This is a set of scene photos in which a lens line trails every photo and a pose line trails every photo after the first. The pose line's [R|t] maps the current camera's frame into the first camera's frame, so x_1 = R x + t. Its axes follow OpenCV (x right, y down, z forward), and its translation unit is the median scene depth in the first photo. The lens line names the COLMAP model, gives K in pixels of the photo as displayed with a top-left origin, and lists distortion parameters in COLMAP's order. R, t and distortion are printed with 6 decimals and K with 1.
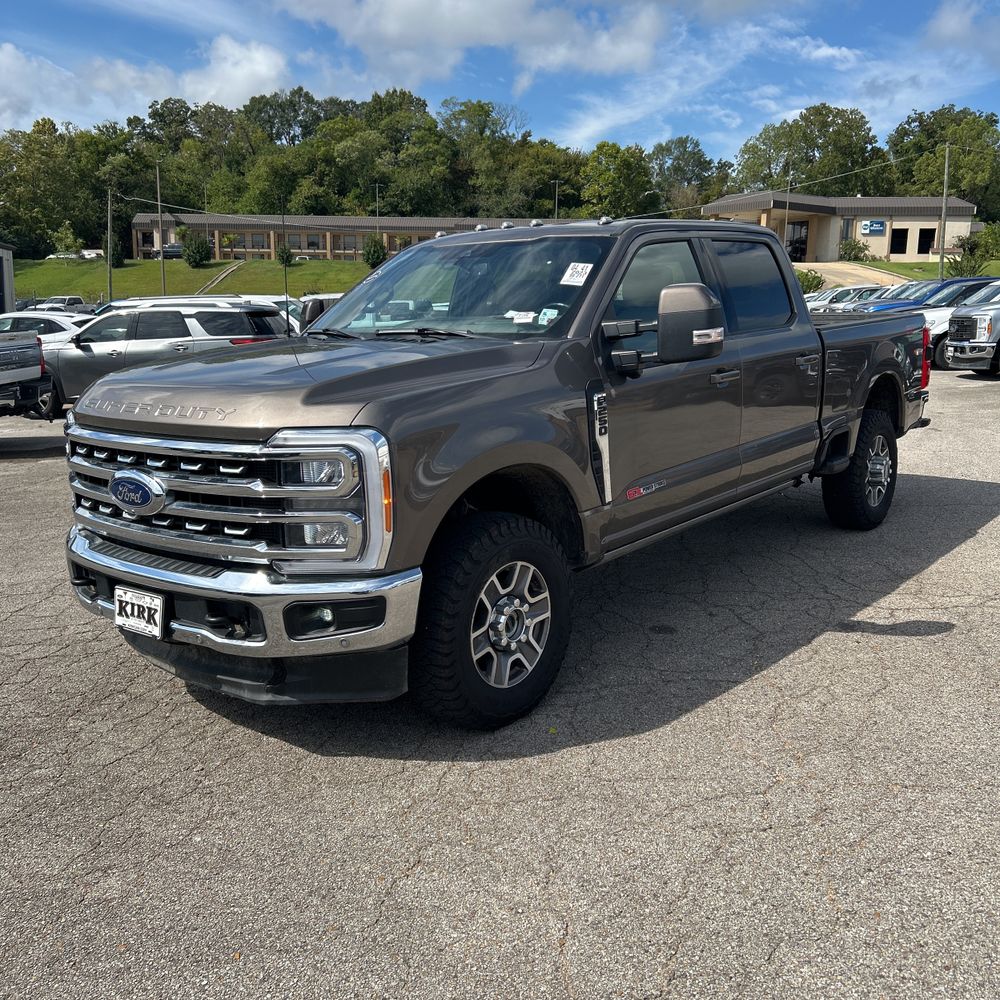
lens RADIAL K [[1005.2, 0, 505.4], [0, 1005.2, 495.9], [0, 0, 1]] dist [0.045146, -0.012040]
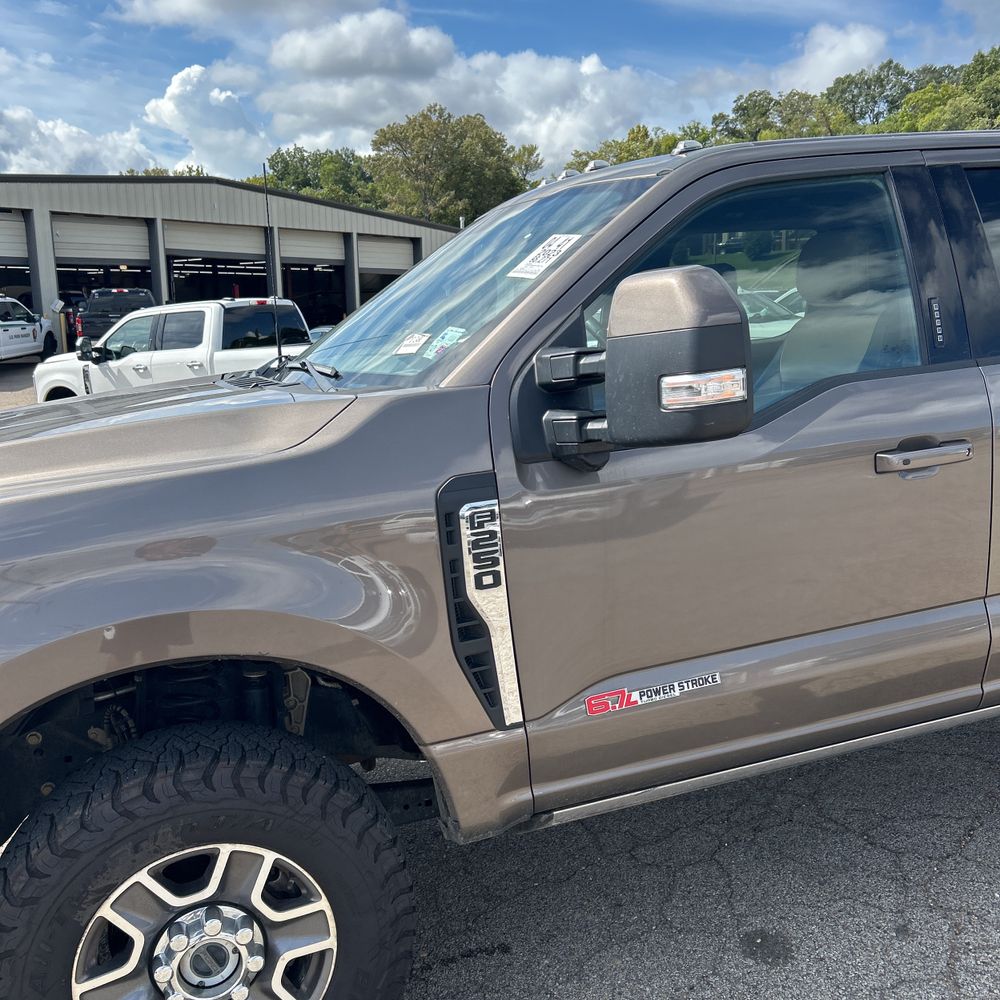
lens RADIAL K [[1037.6, 0, 522.4], [0, 1037.6, 486.4], [0, 0, 1]] dist [0.043398, -0.103135]
pose [[0.866707, 0.059812, -0.495219, 0.091489], [-0.062294, 0.997991, 0.011511, -0.029967], [0.494913, 0.020873, 0.868692, 0.147975]]
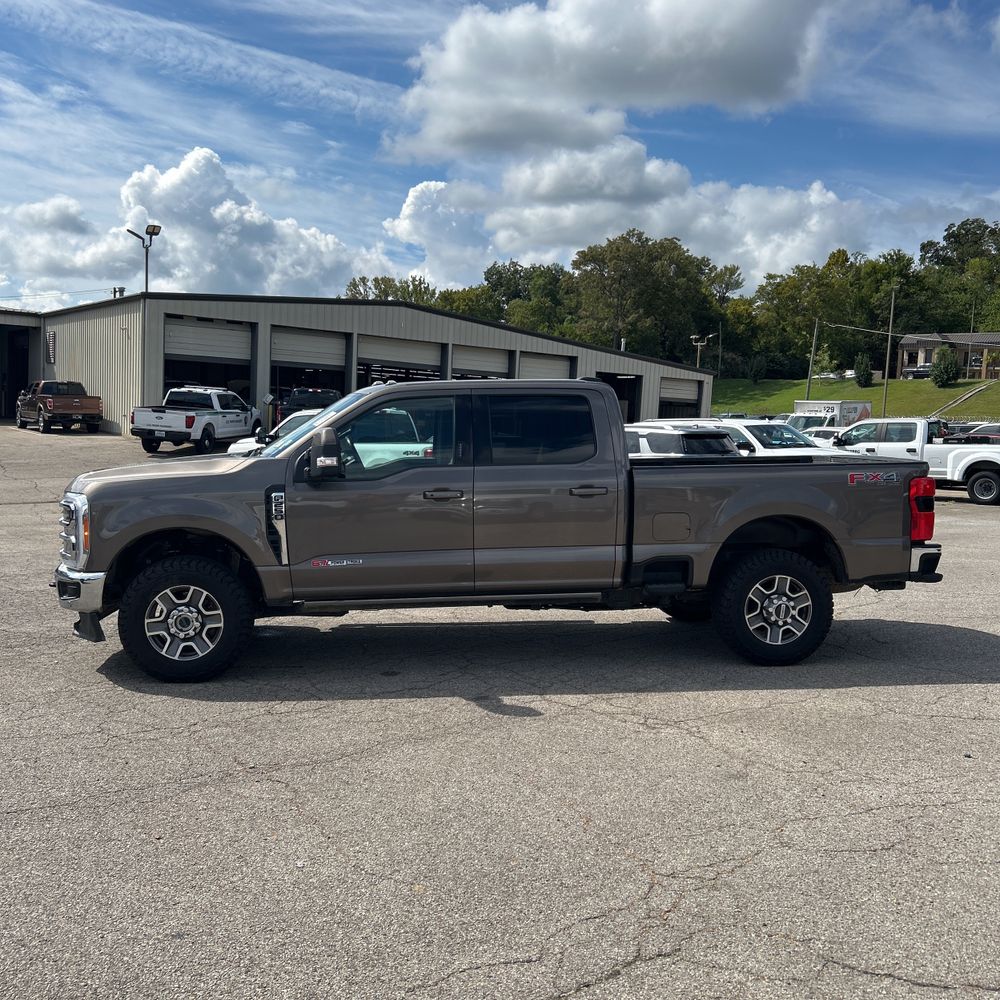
lens RADIAL K [[1018.1, 0, 496.5], [0, 1018.1, 478.9], [0, 0, 1]] dist [0.036994, -0.040207]
pose [[0.742021, 0.066236, -0.667097, 0.361467], [-0.152786, 0.985627, -0.072084, -0.015758], [0.652734, 0.155410, 0.741475, 0.008685]]
